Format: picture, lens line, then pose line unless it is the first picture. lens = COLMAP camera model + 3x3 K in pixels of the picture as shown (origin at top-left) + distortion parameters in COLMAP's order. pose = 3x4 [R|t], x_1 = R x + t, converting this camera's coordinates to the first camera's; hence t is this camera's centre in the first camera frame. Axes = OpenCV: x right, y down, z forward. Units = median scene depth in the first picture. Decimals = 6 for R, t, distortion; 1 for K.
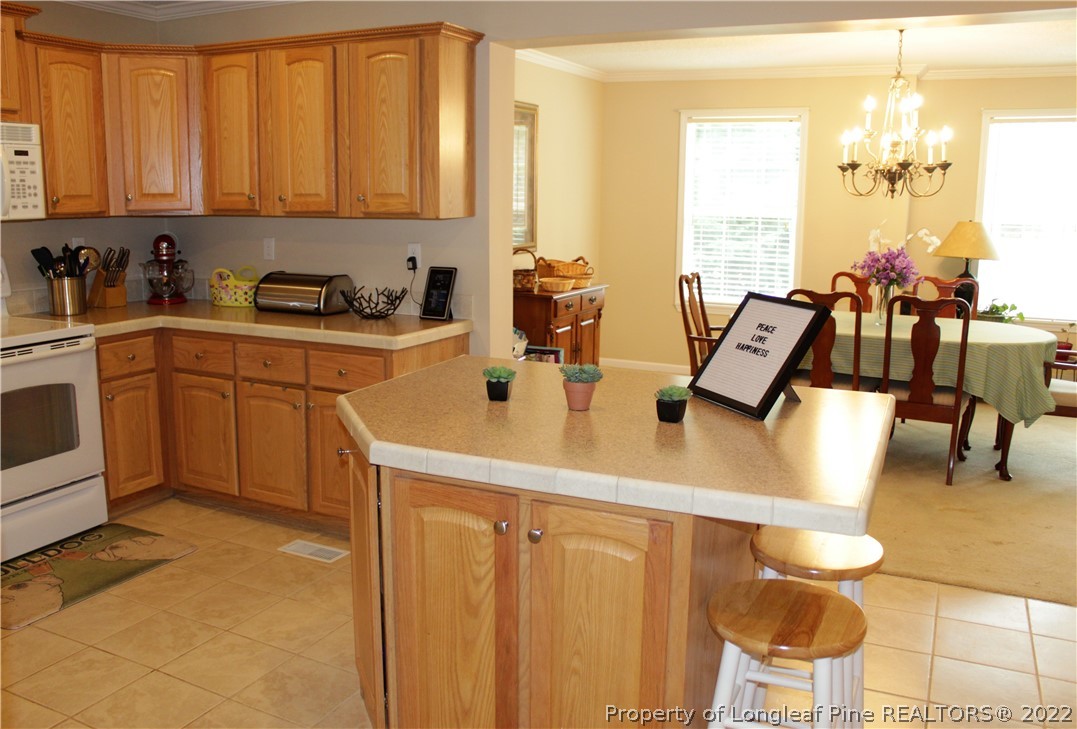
lens RADIAL K [[885.4, 0, 538.6], [0, 885.4, 345.6], [0, 0, 1]] dist [-0.007069, -0.073974]
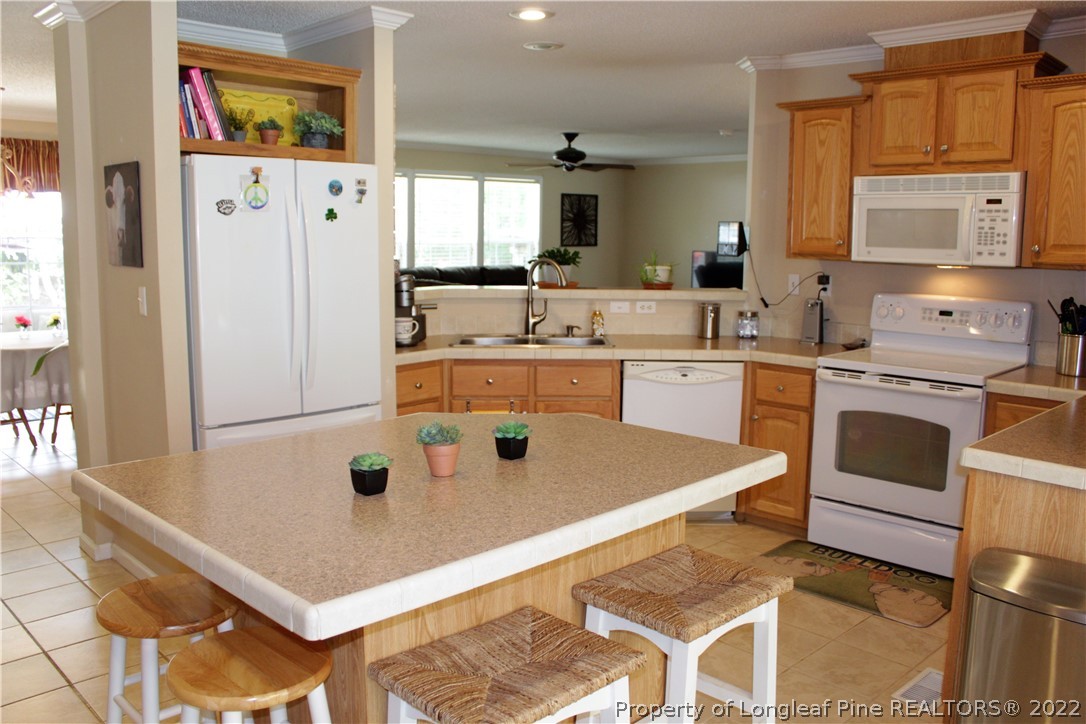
lens RADIAL K [[915.5, 0, 540.1], [0, 915.5, 361.5], [0, 0, 1]] dist [-0.162179, 0.137321]
pose [[-0.338977, 0.120267, -0.933076, 0.574773], [-0.171596, 0.967255, 0.187012, -0.141682], [0.925013, 0.223505, -0.307239, 0.869060]]
